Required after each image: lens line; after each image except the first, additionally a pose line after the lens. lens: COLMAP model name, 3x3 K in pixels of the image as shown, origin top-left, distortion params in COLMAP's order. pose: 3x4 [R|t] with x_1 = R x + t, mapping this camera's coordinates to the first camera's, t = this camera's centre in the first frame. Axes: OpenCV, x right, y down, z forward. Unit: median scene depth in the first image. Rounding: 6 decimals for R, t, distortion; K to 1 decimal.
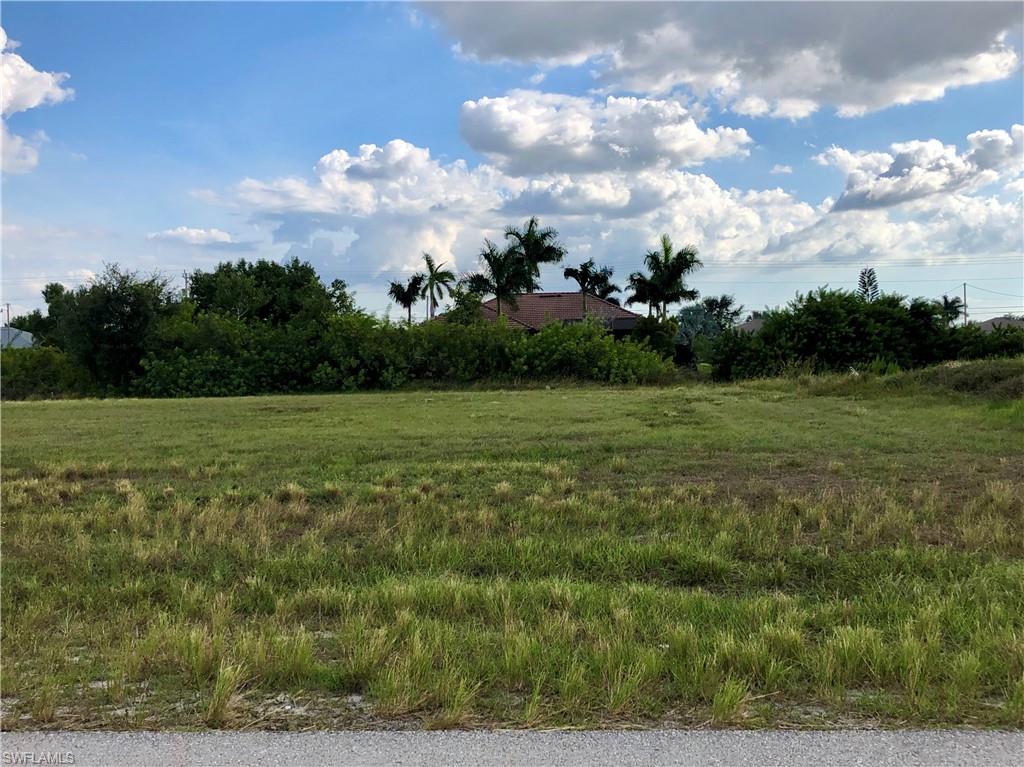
lens RADIAL K [[1131.6, 0, 512.0], [0, 1131.6, 383.5], [0, 0, 1]] dist [0.167048, -0.833576]
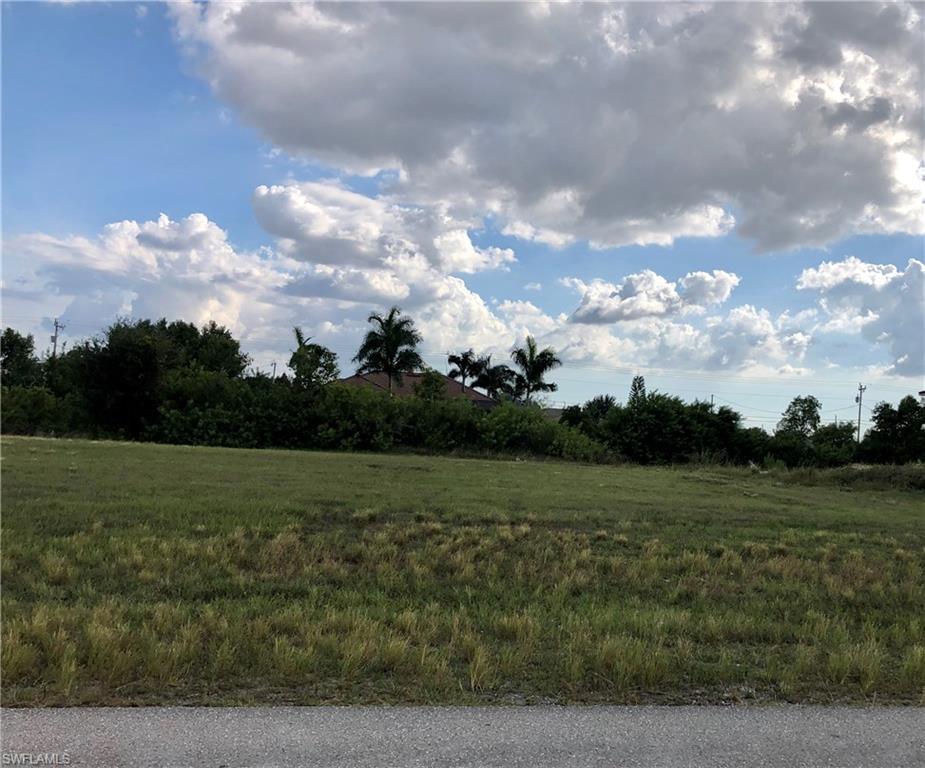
lens RADIAL K [[1008.5, 0, 462.5], [0, 1008.5, 384.0], [0, 0, 1]] dist [0.005063, -0.285017]
pose [[0.954491, 0.089649, 0.284447, -0.202684], [-0.071443, 0.994713, -0.073771, 0.004178], [-0.289557, 0.050092, 0.955849, -0.005717]]
